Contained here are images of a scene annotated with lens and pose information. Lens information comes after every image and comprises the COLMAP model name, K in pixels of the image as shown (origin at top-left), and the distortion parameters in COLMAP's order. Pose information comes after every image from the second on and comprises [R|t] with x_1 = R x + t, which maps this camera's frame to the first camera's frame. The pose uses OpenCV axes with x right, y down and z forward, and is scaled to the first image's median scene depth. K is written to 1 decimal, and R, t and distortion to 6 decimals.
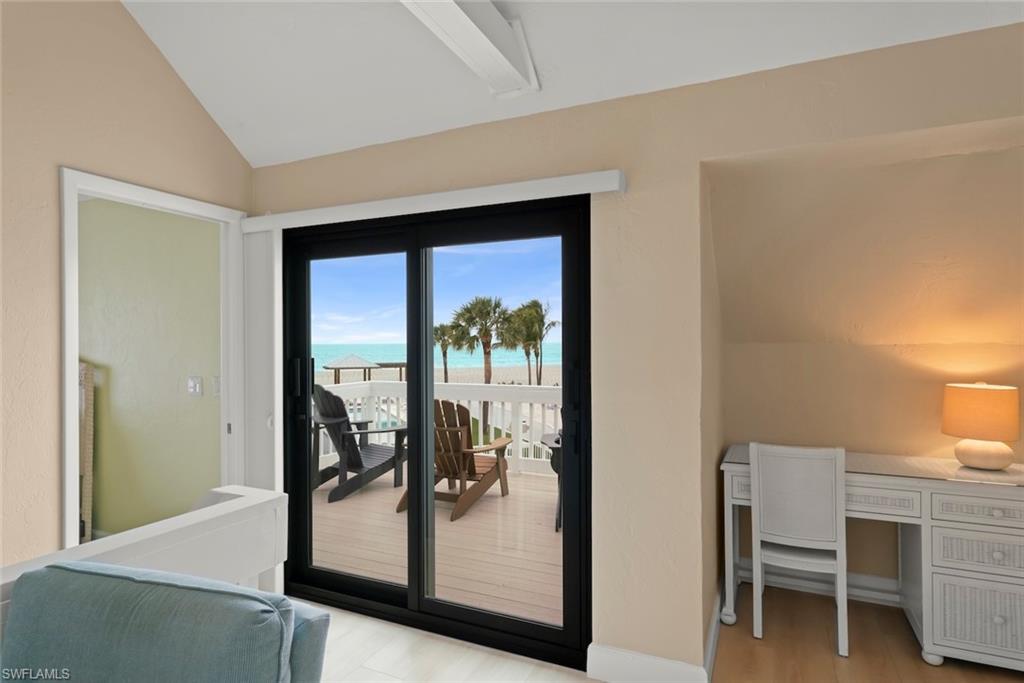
lens RADIAL K [[557.1, 0, 510.9], [0, 557.1, 344.5], [0, 0, 1]] dist [0.001988, 0.000320]
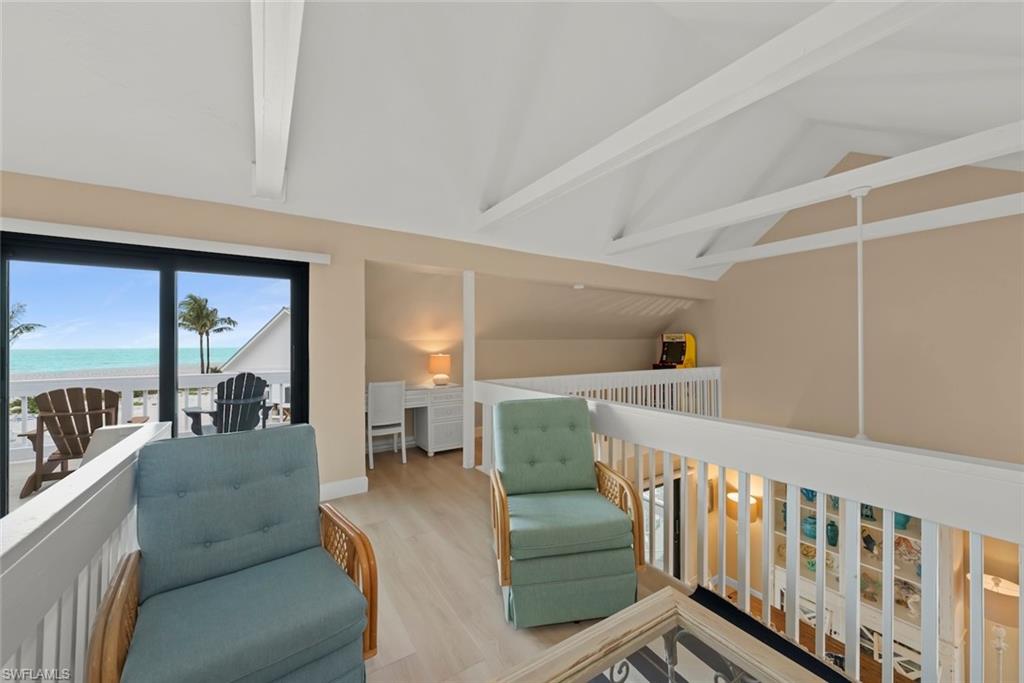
lens RADIAL K [[386.9, 0, 509.5], [0, 386.9, 341.8], [0, 0, 1]] dist [0.001315, 0.000078]
pose [[0.546026, 0.009285, 0.837717, -0.548192], [0.005520, 0.999877, -0.014680, 0.035582], [-0.837750, 0.012640, 0.545908, -0.316622]]
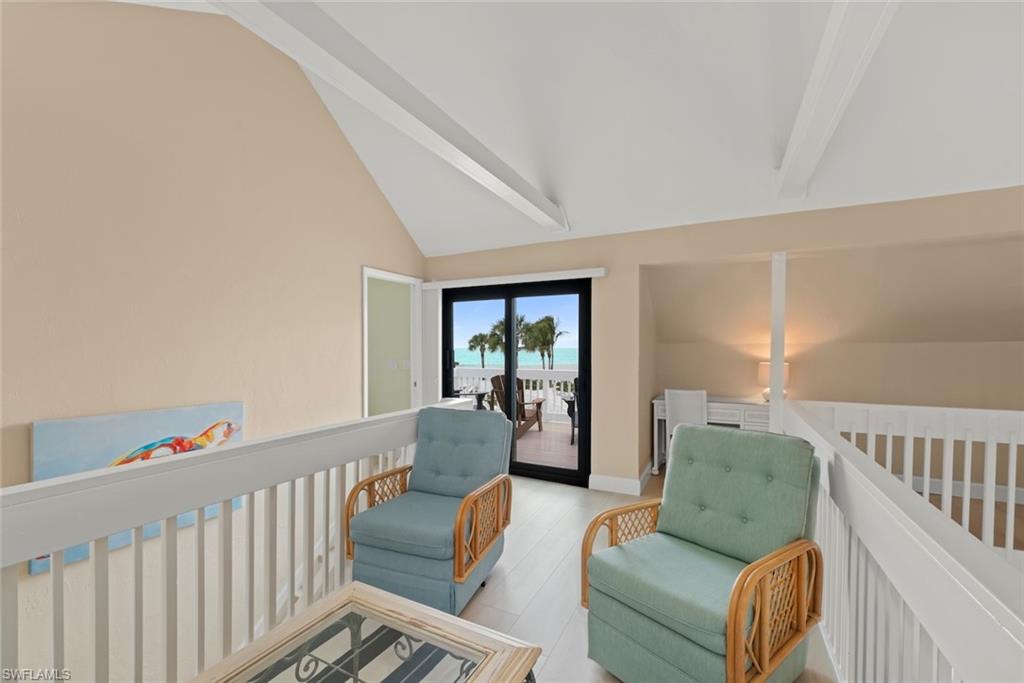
lens RADIAL K [[415.9, 0, 511.2], [0, 415.9, 355.5], [0, 0, 1]] dist [0.000517, 0.000105]
pose [[0.999094, 0.005098, -0.042242, -0.097541], [-0.004388, 0.999848, 0.016873, 0.019455], [0.042321, -0.016672, 0.998965, -0.618057]]
